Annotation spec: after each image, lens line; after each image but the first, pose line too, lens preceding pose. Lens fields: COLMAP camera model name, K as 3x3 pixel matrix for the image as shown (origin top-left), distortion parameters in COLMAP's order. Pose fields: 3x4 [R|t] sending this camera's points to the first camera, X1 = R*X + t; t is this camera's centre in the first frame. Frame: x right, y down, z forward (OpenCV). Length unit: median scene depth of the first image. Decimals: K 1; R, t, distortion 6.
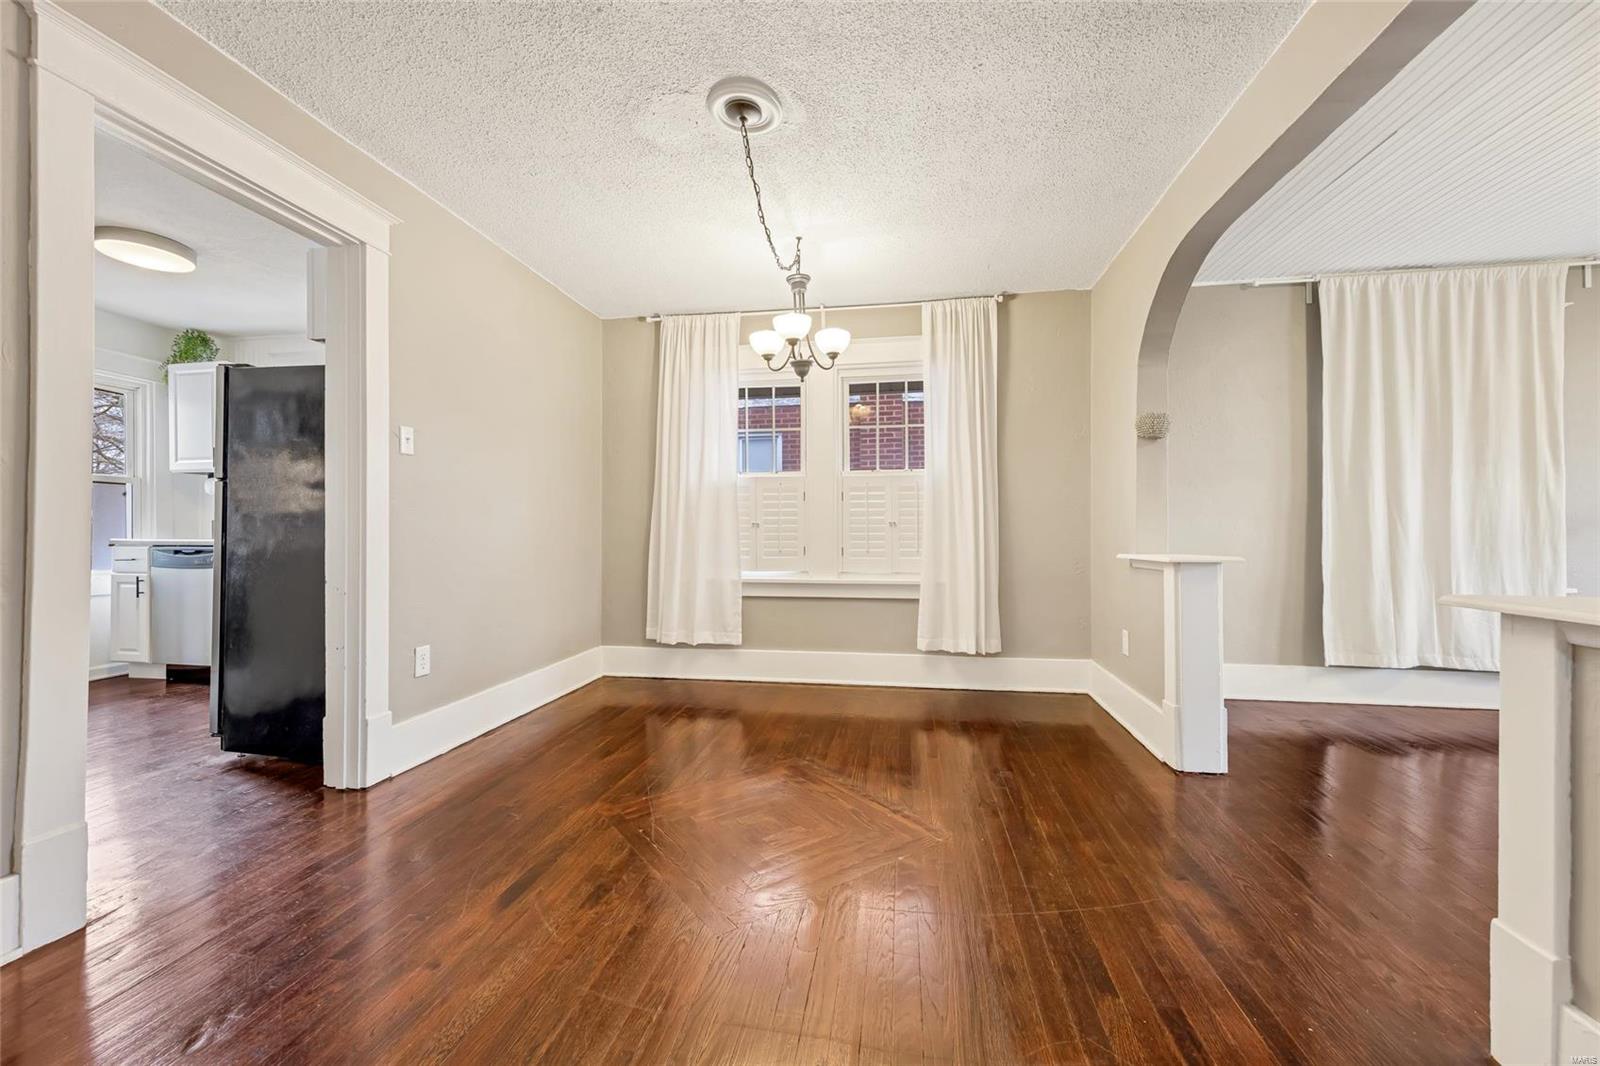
lens RADIAL K [[632.0, 0, 804.0], [0, 632.0, 535.6], [0, 0, 1]] dist [0.009389, -0.001163]
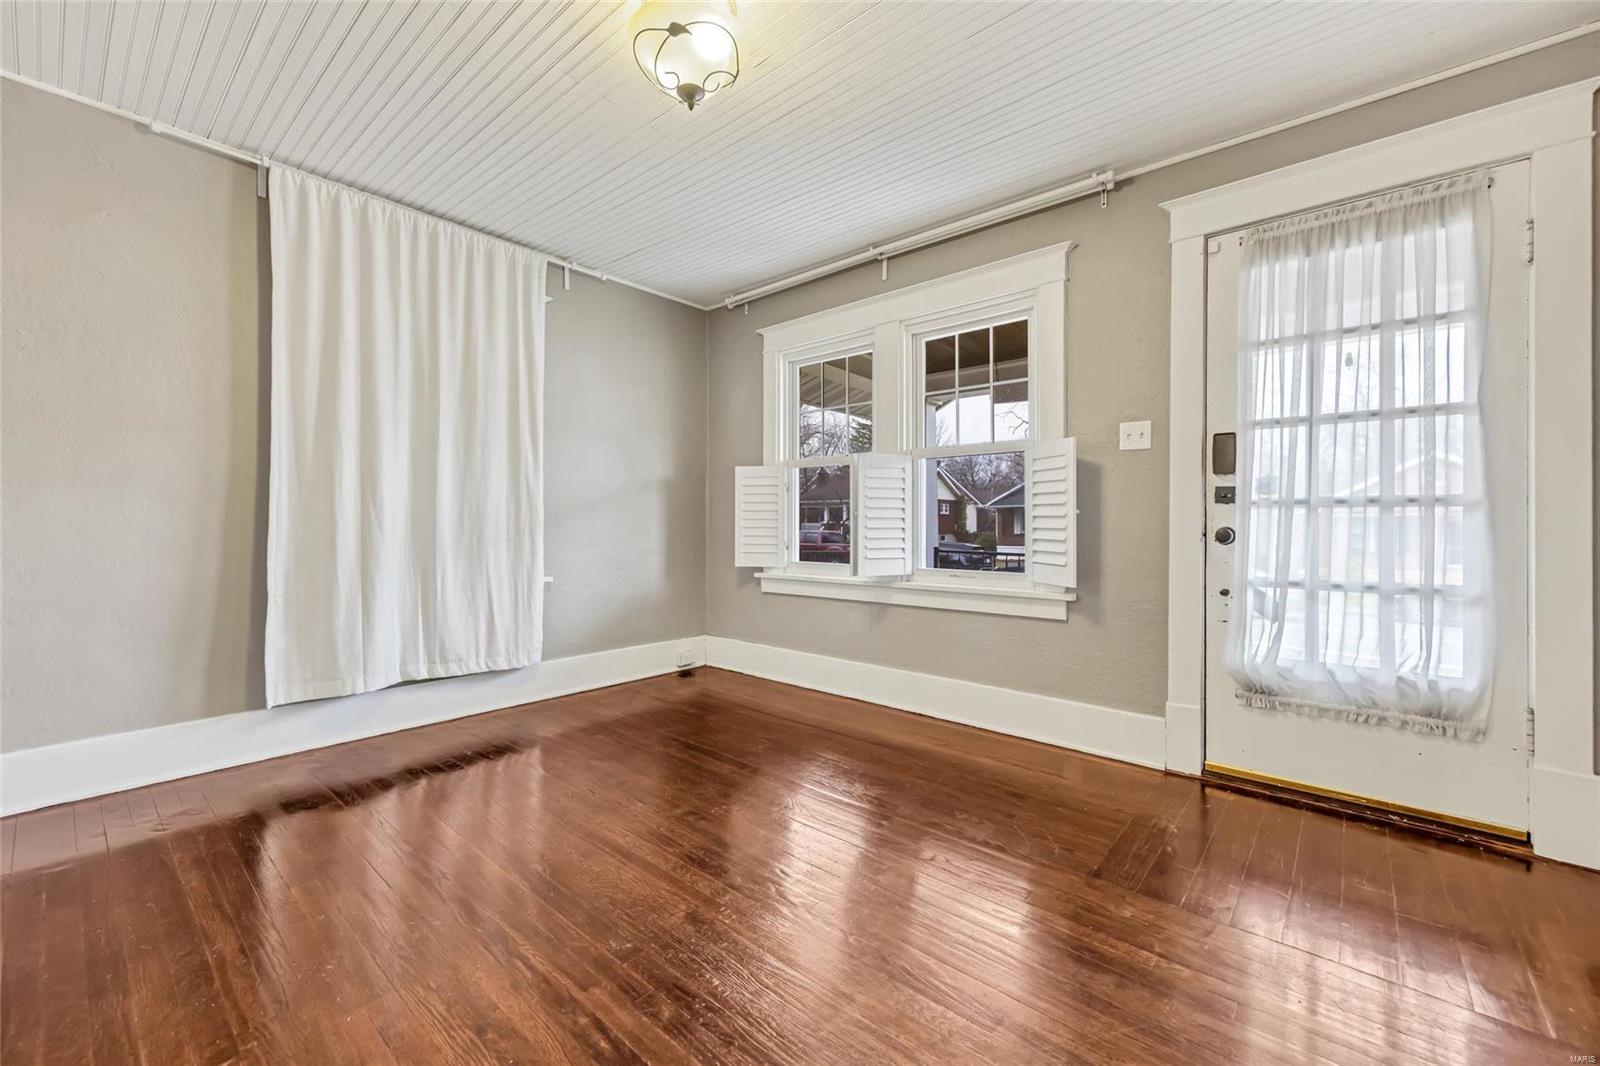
lens RADIAL K [[632.0, 0, 791.4], [0, 632.0, 524.0], [0, 0, 1]] dist [0.009389, -0.001163]
pose [[0.541033, 0.004652, 0.840988, 0.538941], [-0.004229, 0.999987, -0.002811, -0.001068], [-0.840991, -0.002036, 0.541046, 0.124155]]
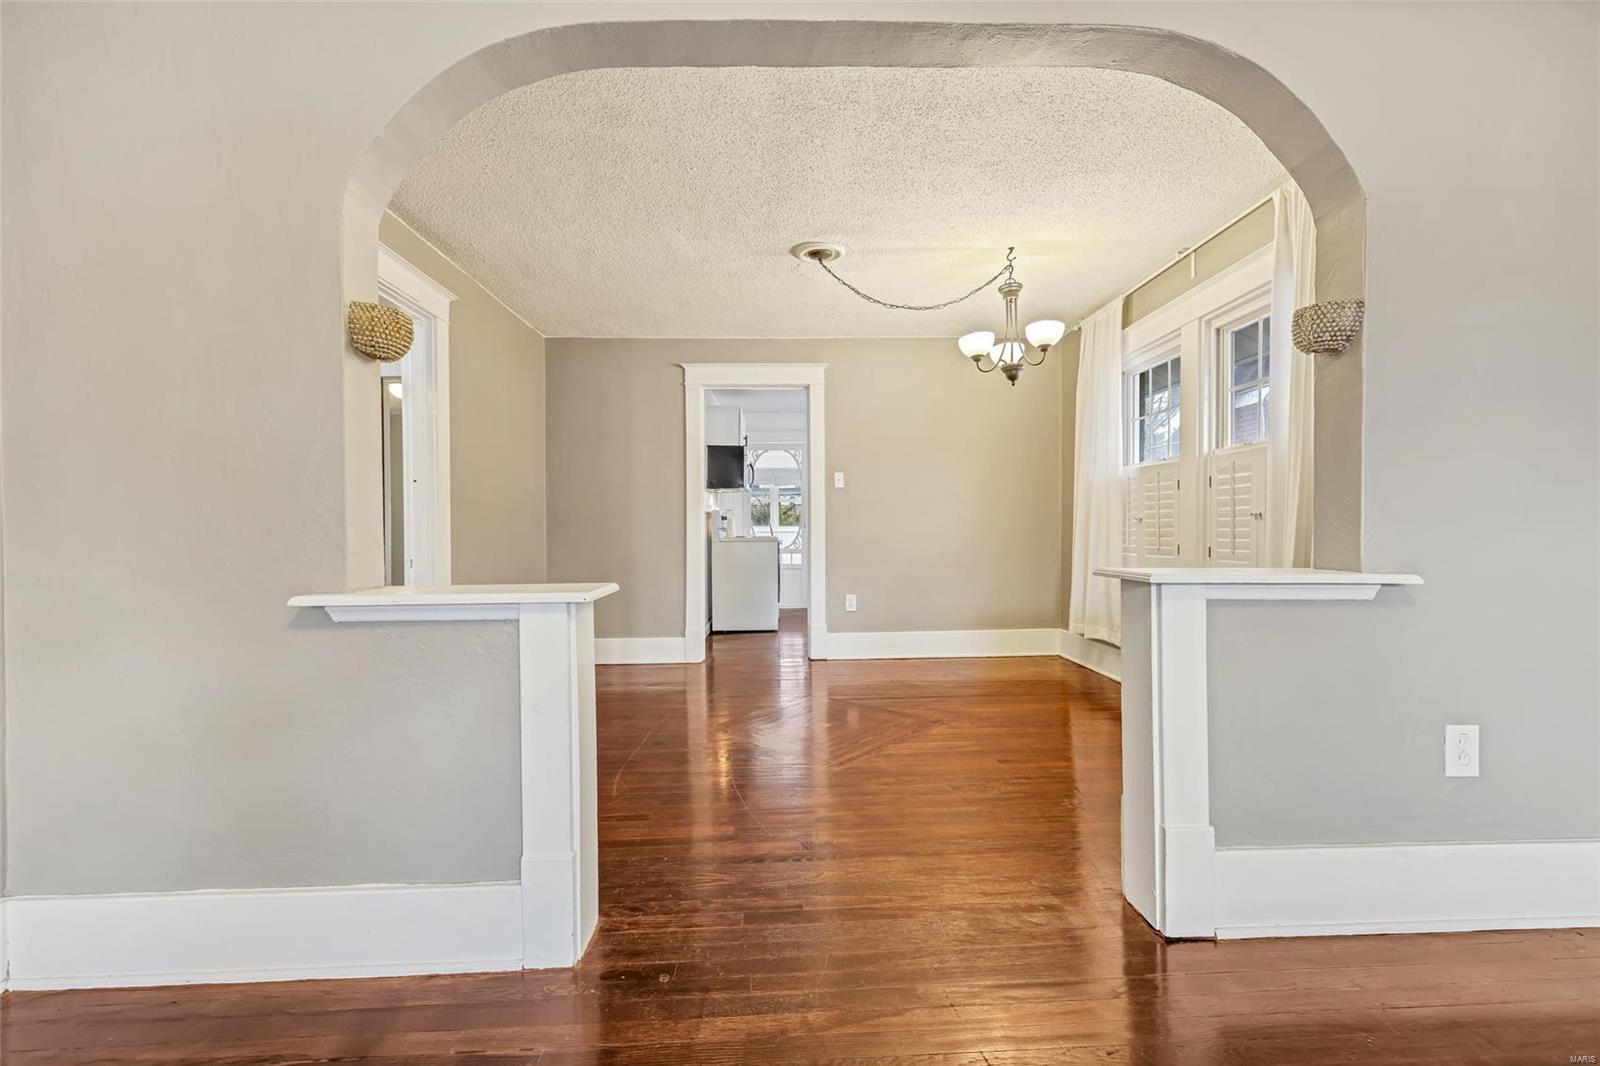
lens RADIAL K [[632.0, 0, 802.1], [0, 632.0, 539.7], [0, 0, 1]] dist [0.009389, -0.001163]
pose [[0.203439, 0.013482, -0.978995, 0.856809], [0.006201, 0.999867, 0.015058, -0.005952], [0.979068, -0.009134, 0.203328, 0.394958]]
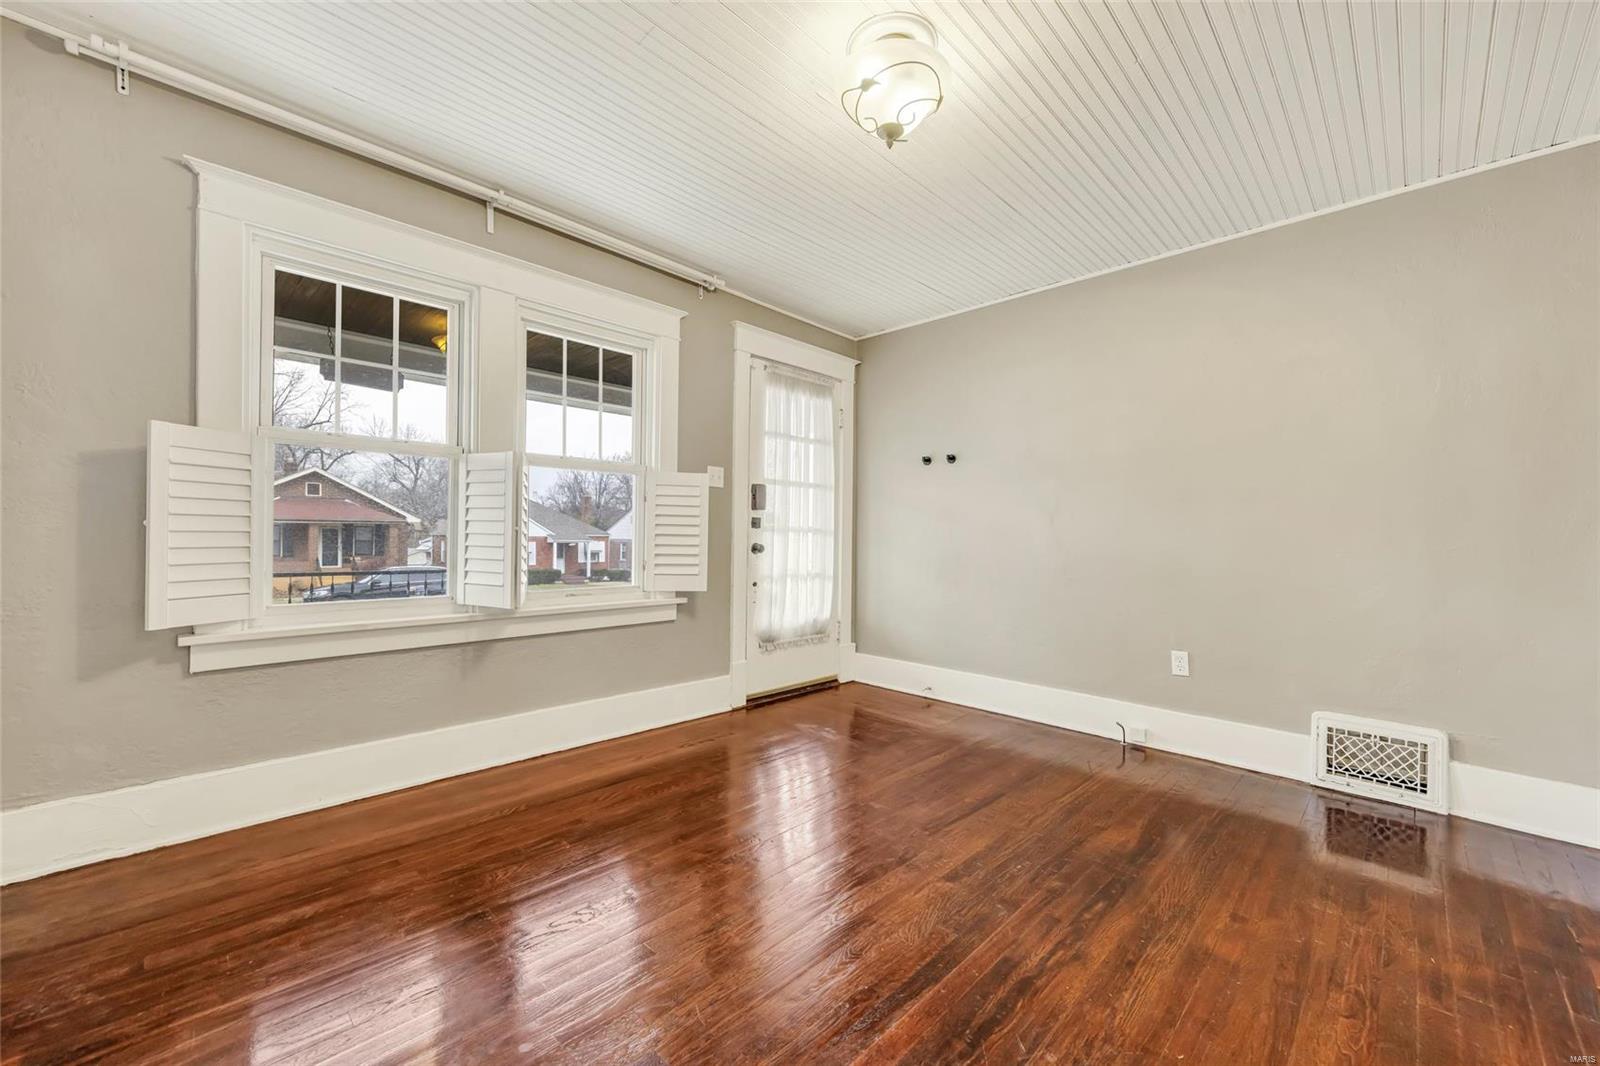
lens RADIAL K [[632.0, 0, 801.6], [0, 632.0, 537.0], [0, 0, 1]] dist [0.009389, -0.001163]
pose [[-0.814296, -0.005016, 0.580428, 0.669307], [-0.007718, 0.999968, -0.002186, -0.009548], [-0.580398, -0.006260, -0.814309, 0.907596]]
